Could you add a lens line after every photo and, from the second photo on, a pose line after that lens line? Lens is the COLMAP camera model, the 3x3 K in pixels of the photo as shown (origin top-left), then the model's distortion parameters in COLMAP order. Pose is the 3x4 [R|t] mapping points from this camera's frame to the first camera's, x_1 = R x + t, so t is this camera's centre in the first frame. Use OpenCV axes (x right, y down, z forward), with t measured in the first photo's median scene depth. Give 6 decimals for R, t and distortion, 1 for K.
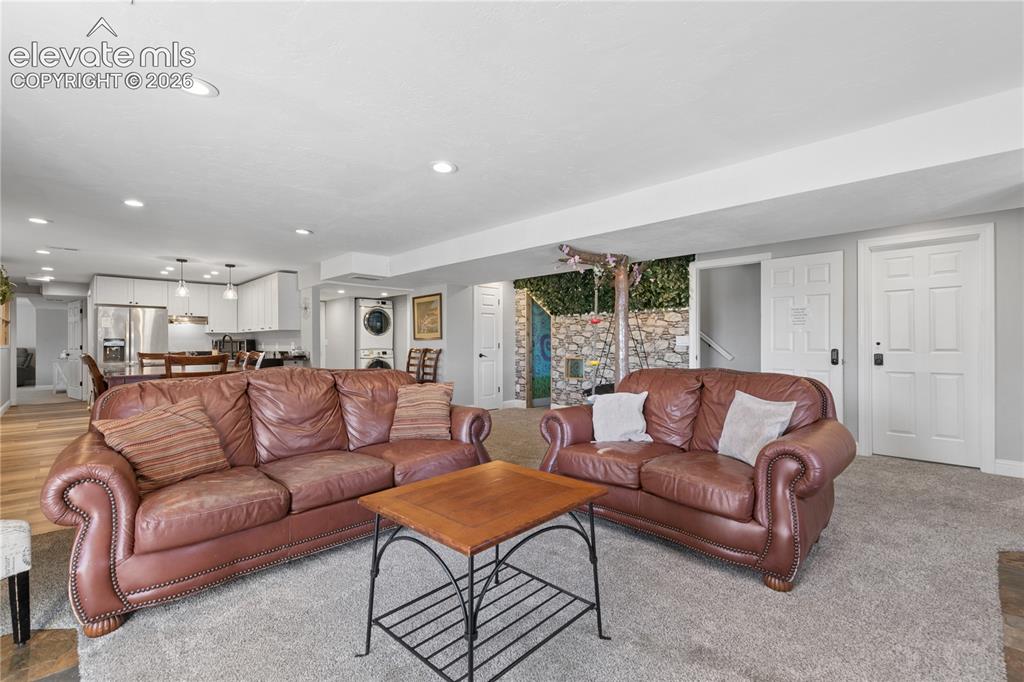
lens RADIAL K [[458.7, 0, 512.6], [0, 458.7, 343.4], [0, 0, 1]] dist [0.004758, 0.000010]
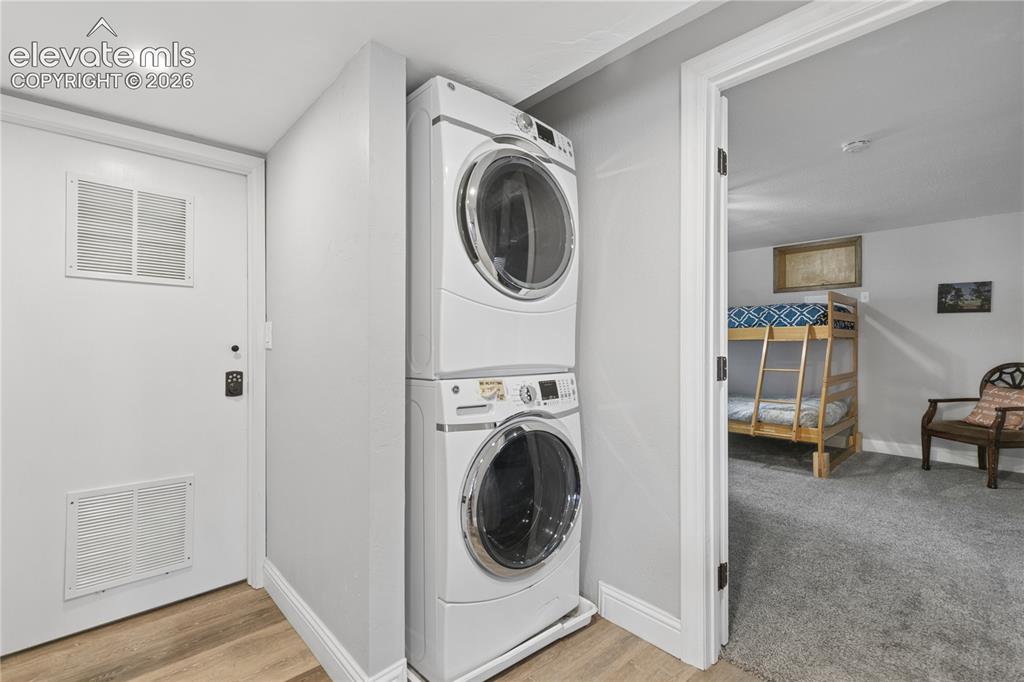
lens RADIAL K [[458.7, 0, 512.6], [0, 458.7, 343.4], [0, 0, 1]] dist [0.004758, 0.000010]
pose [[0.998662, 0.005780, -0.051388, -0.288263], [-0.005781, 0.999983, 0.000133, 0.001217], [0.051388, 0.000165, 0.998679, 0.814380]]
